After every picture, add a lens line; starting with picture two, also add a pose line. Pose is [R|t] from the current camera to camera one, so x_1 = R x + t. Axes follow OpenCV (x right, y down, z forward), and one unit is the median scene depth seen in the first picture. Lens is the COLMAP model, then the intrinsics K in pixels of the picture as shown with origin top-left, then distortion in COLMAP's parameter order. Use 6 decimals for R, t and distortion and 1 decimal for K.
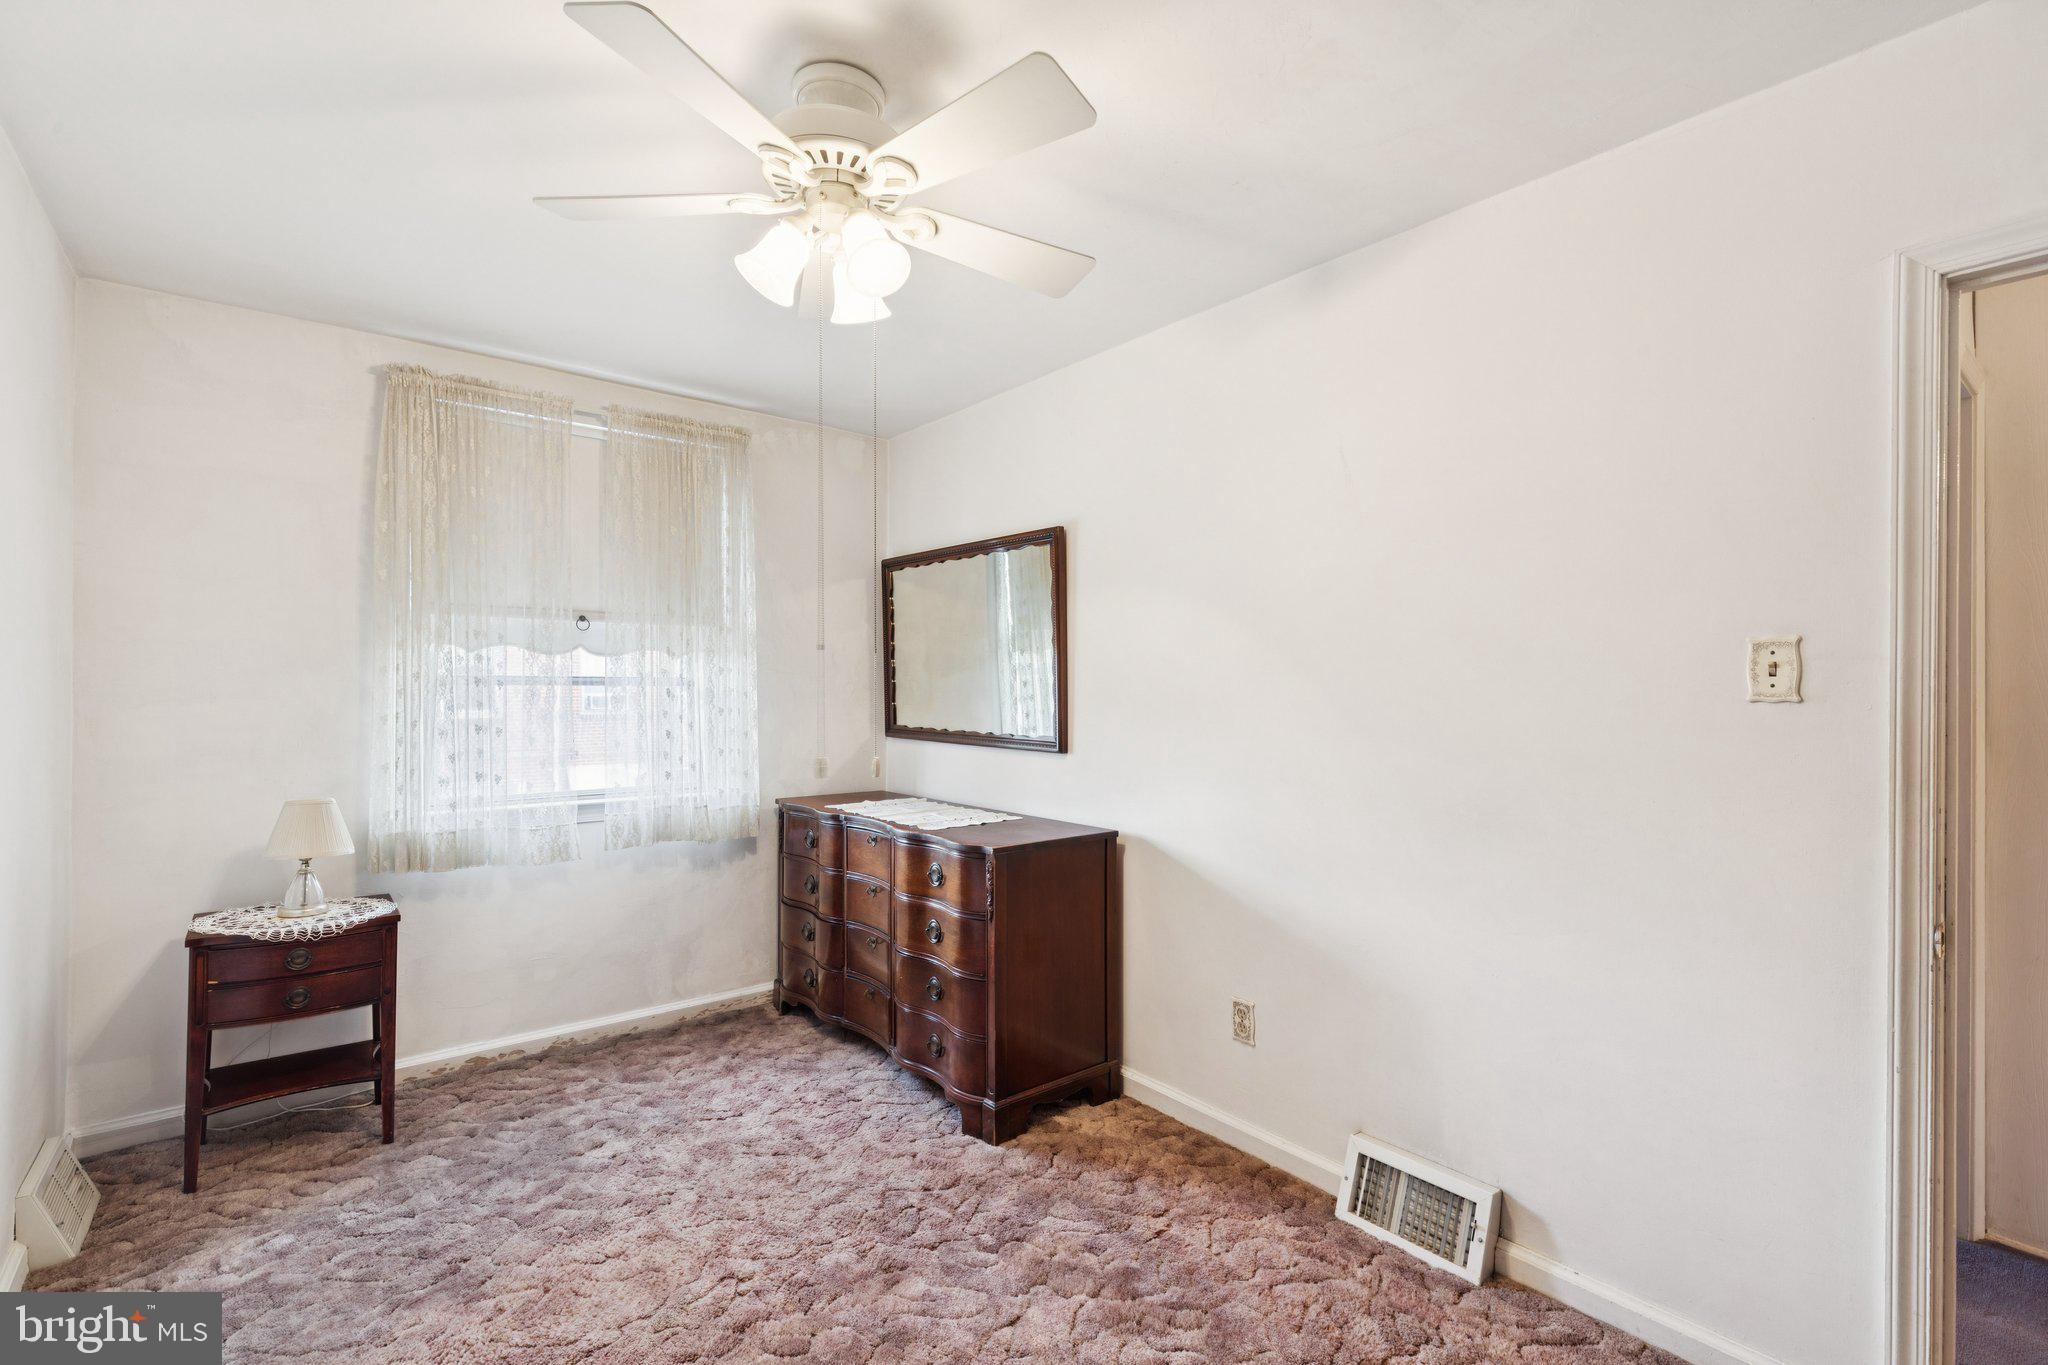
lens RADIAL K [[917.6, 0, 1032.1], [0, 917.6, 677.6], [0, 0, 1]] dist [0.004120, 0.000453]
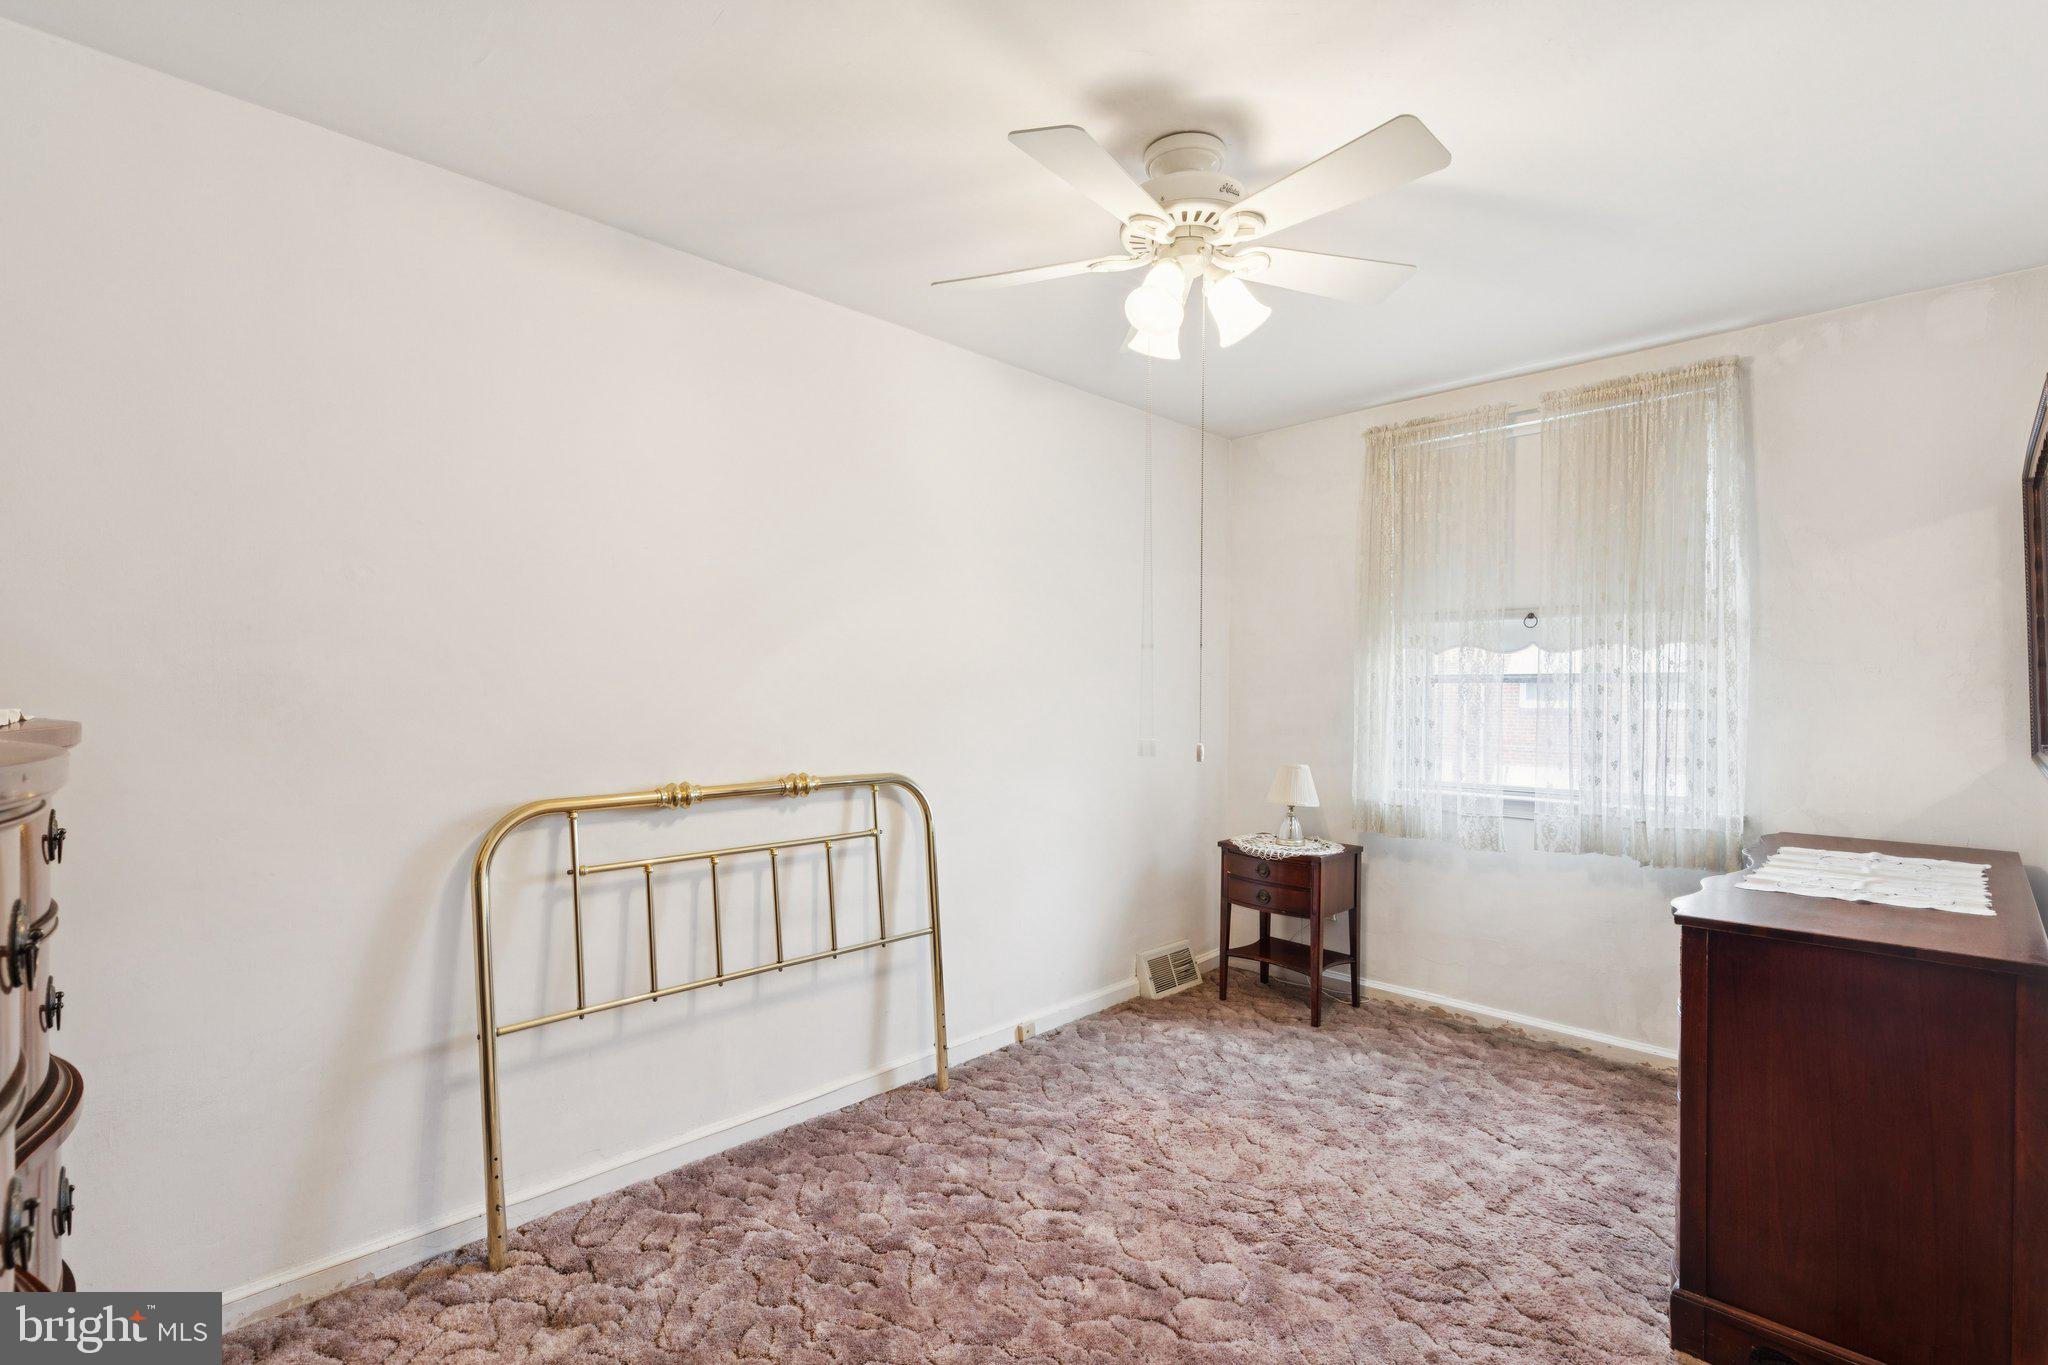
lens RADIAL K [[928.9, 0, 1030.1], [0, 928.9, 687.3], [0, 0, 1]] dist [0.006265, -0.003567]
pose [[0.110056, -0.003491, -0.993919, 0.510507], [0.010801, 0.999939, -0.002316, 0.010972], [0.993867, -0.010480, 0.110087, 0.382774]]
